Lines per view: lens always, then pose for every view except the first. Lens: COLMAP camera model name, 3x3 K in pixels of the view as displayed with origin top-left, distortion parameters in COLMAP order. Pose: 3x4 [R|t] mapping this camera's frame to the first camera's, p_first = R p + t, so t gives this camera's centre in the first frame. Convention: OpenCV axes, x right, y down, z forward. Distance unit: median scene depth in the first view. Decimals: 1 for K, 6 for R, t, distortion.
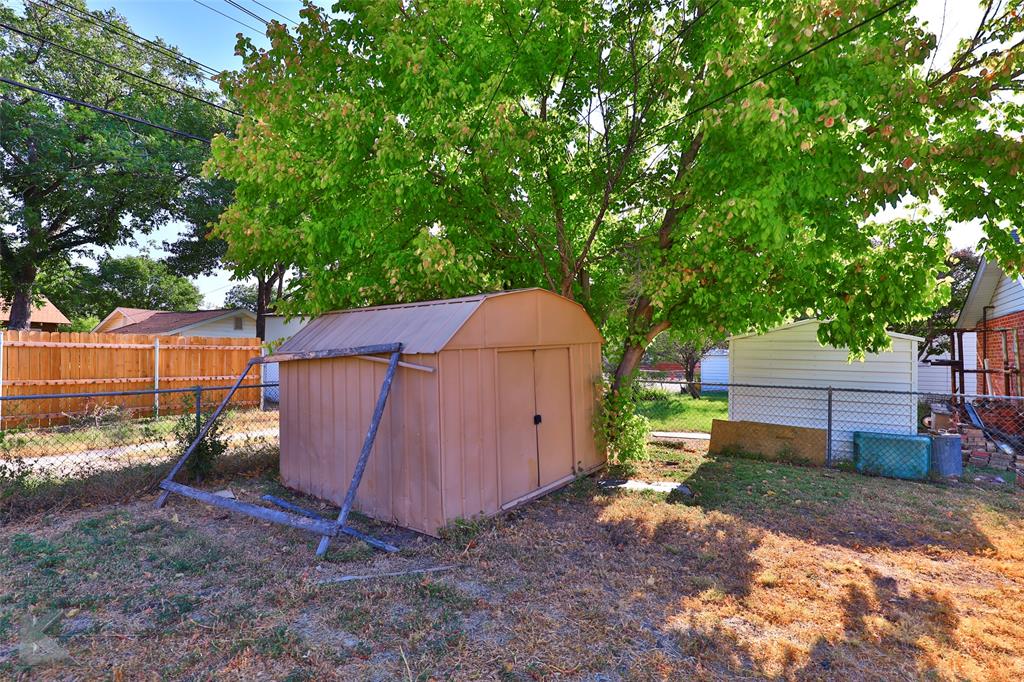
lens RADIAL K [[489.7, 0, 512.6], [0, 489.7, 353.0], [0, 0, 1]] dist [0.022586, -0.010009]
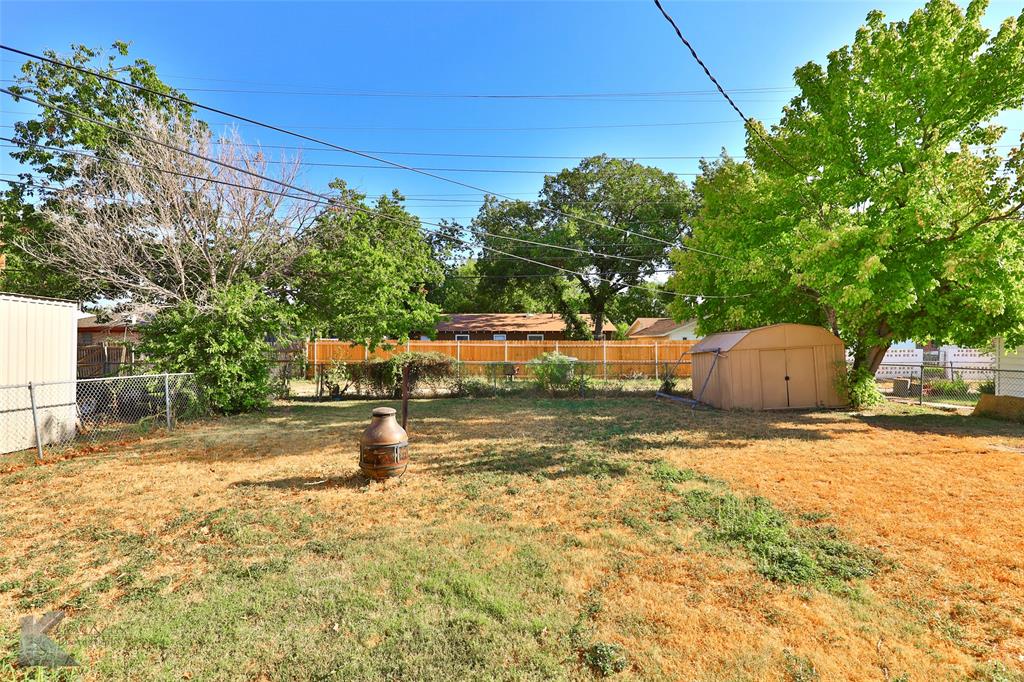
lens RADIAL K [[489.7, 0, 512.6], [0, 489.7, 353.0], [0, 0, 1]] dist [0.022586, -0.010009]
pose [[0.607752, 0.003458, -0.794119, 1.020043], [0.012736, 0.999819, 0.014101, -0.033578], [0.794025, -0.018684, 0.607598, -1.362242]]
